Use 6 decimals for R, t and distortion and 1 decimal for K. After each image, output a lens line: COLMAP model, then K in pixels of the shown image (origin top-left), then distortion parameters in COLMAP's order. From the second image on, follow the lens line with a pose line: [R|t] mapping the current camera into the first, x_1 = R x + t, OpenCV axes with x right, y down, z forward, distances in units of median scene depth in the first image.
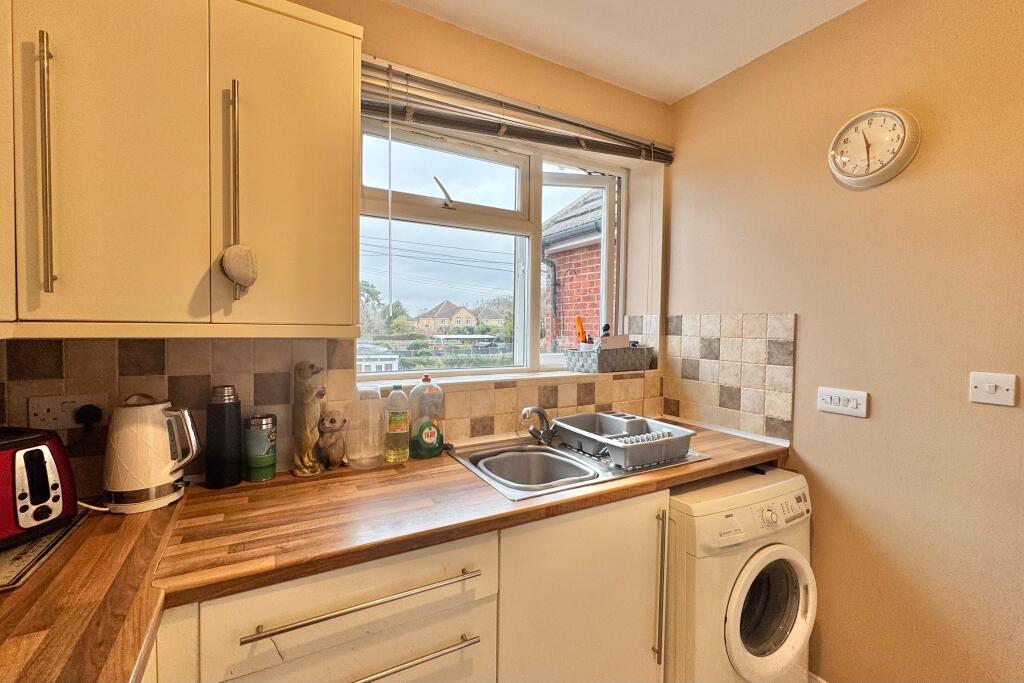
lens RADIAL K [[444.3, 0, 512.0], [0, 444.3, 341.5], [0, 0, 1]] dist [-0.001048, -0.000123]
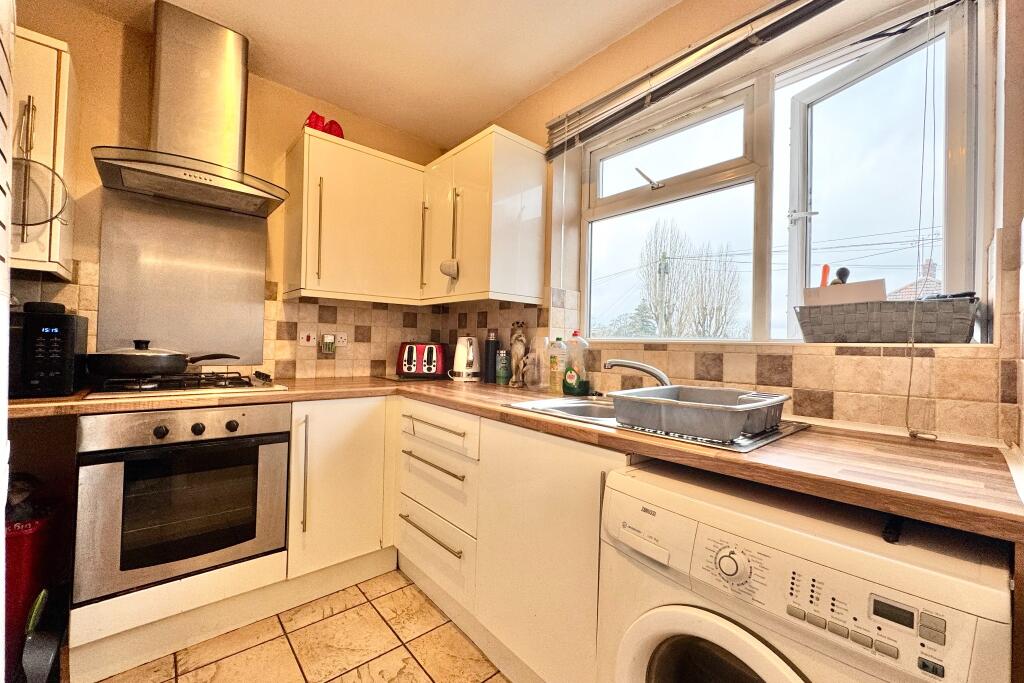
lens RADIAL K [[403.3, 0, 512.0], [0, 403.3, 341.5], [0, 0, 1]] dist [0.002144, 0.000155]
pose [[0.204946, -0.012932, -0.978688, 0.931817], [-0.059516, 0.997898, -0.025649, 0.148130], [0.976962, 0.063505, 0.203746, 0.589835]]
